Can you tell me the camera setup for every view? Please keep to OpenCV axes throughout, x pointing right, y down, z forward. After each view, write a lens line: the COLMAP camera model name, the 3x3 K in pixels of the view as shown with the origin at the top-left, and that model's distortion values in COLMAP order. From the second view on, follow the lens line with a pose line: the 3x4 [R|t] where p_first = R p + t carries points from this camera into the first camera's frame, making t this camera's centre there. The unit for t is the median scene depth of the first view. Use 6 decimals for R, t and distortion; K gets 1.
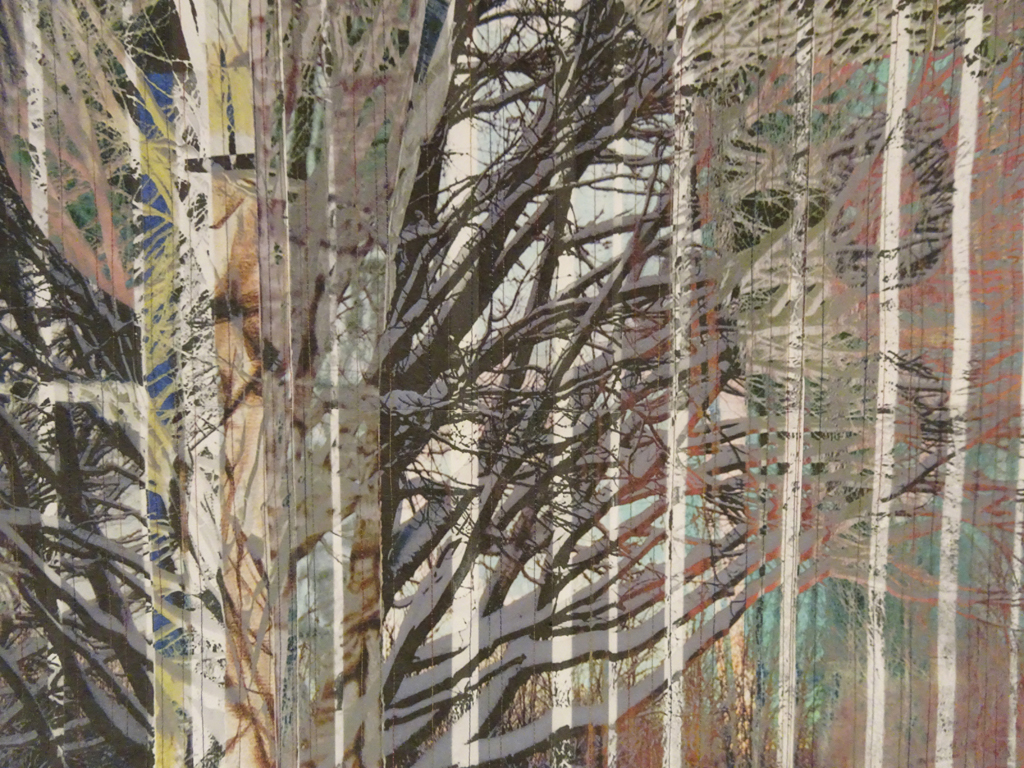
lens RADIAL K [[710.3, 0, 517.3], [0, 710.3, 390.2], [0, 0, 1]] dist [0.008328, 0.005994]
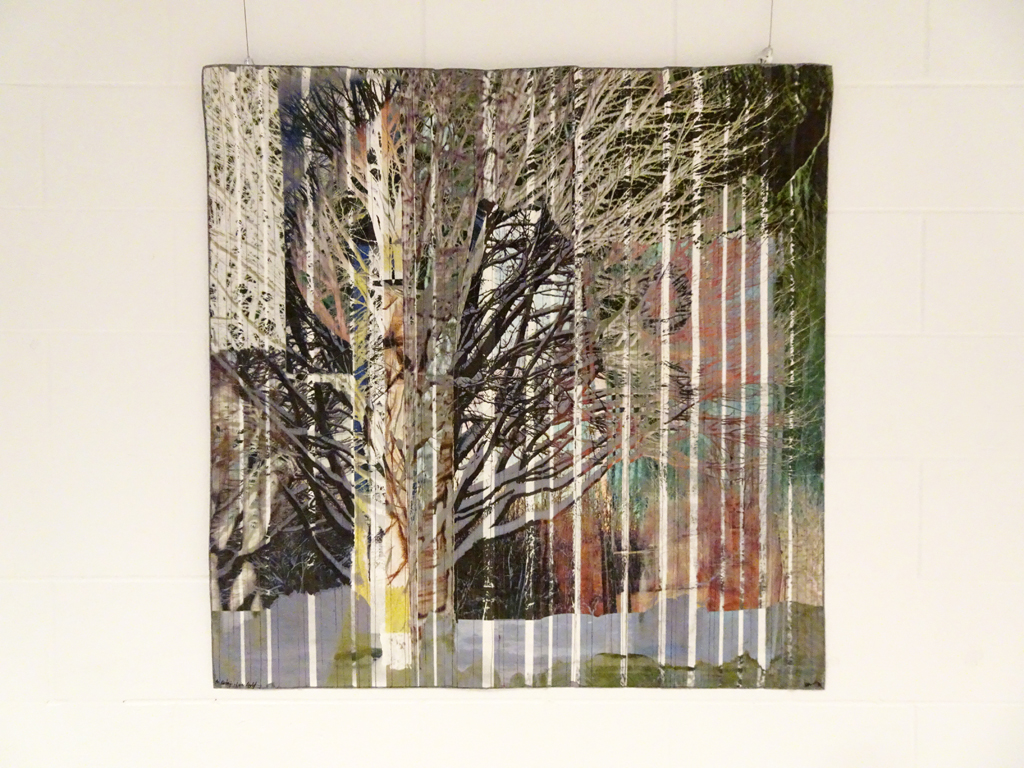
lens RADIAL K [[710.3, 0, 509.4], [0, 710.3, 380.8], [0, 0, 1]] dist [0.008328, 0.005994]
pose [[0.999837, 0.001371, -0.017999, 0.036559], [-0.001821, 0.999685, -0.025020, 0.071894], [0.017959, 0.025048, 0.999525, -1.375232]]
